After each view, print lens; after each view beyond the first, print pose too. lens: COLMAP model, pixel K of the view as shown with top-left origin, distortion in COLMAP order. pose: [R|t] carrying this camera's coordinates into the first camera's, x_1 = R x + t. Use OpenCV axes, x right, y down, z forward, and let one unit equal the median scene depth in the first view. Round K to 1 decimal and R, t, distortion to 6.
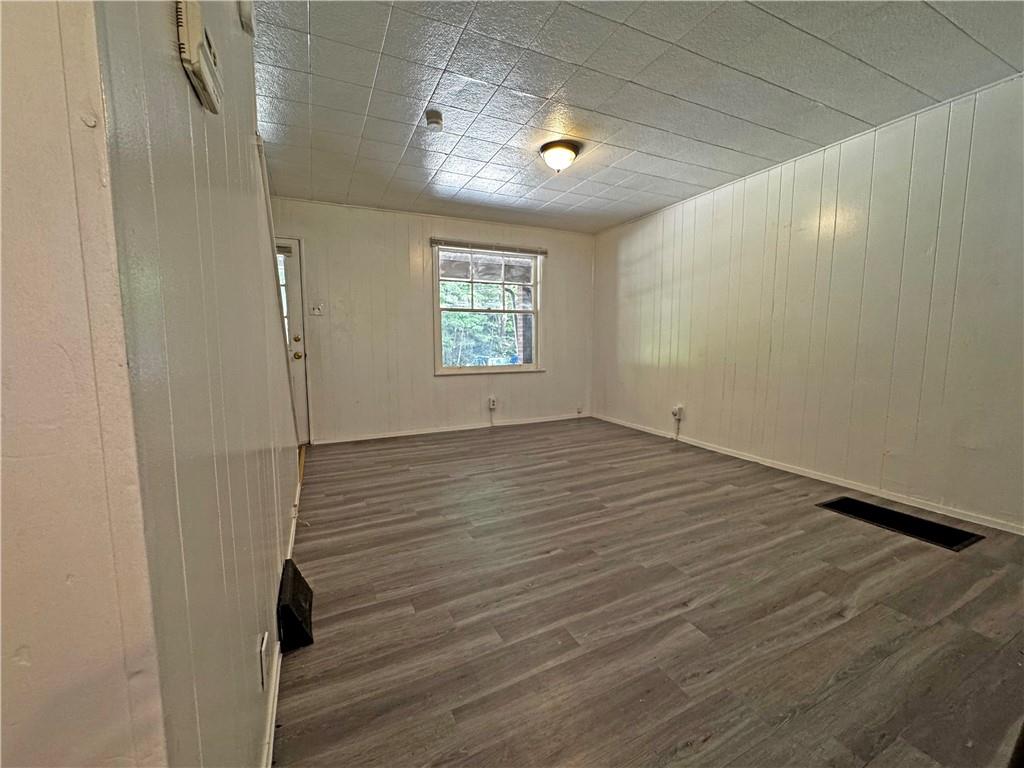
lens RADIAL K [[409.4, 0, 512.0], [0, 409.4, 384.0], [0, 0, 1]] dist [0.001099, -0.000368]
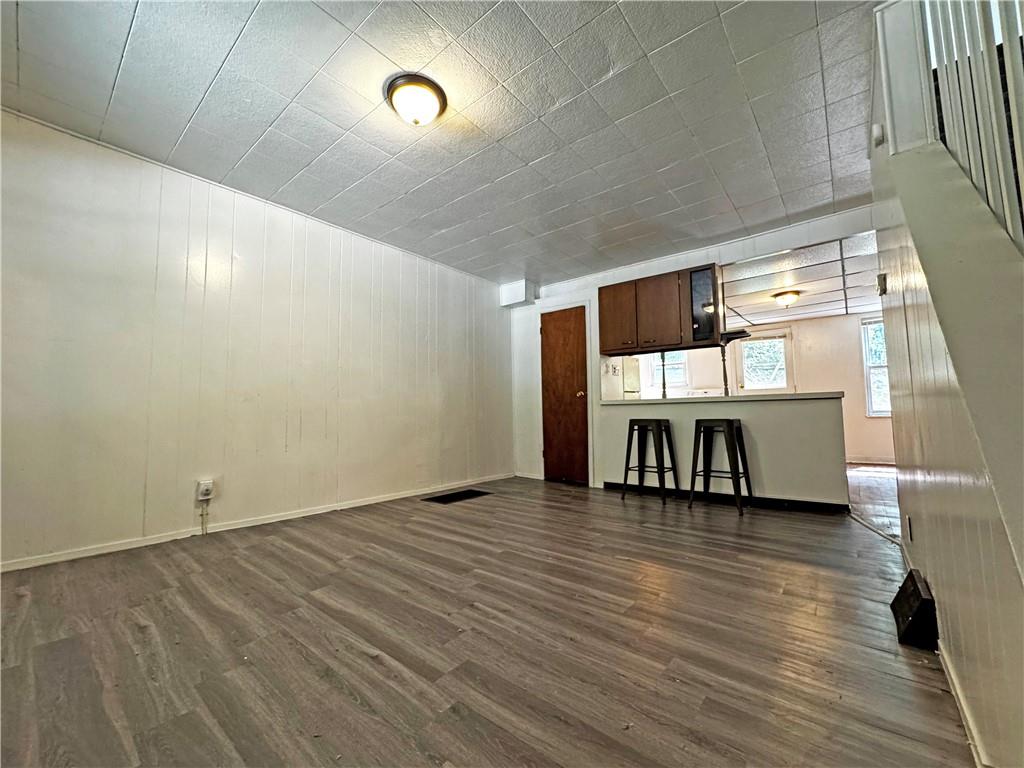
lens RADIAL K [[409.4, 0, 512.0], [0, 409.4, 384.0], [0, 0, 1]] dist [0.001099, -0.000368]
pose [[-0.409333, 0.068514, 0.909809, -0.578117], [0.104642, 0.994122, -0.027783, -0.040276], [-0.906364, 0.083832, -0.414097, 1.211764]]
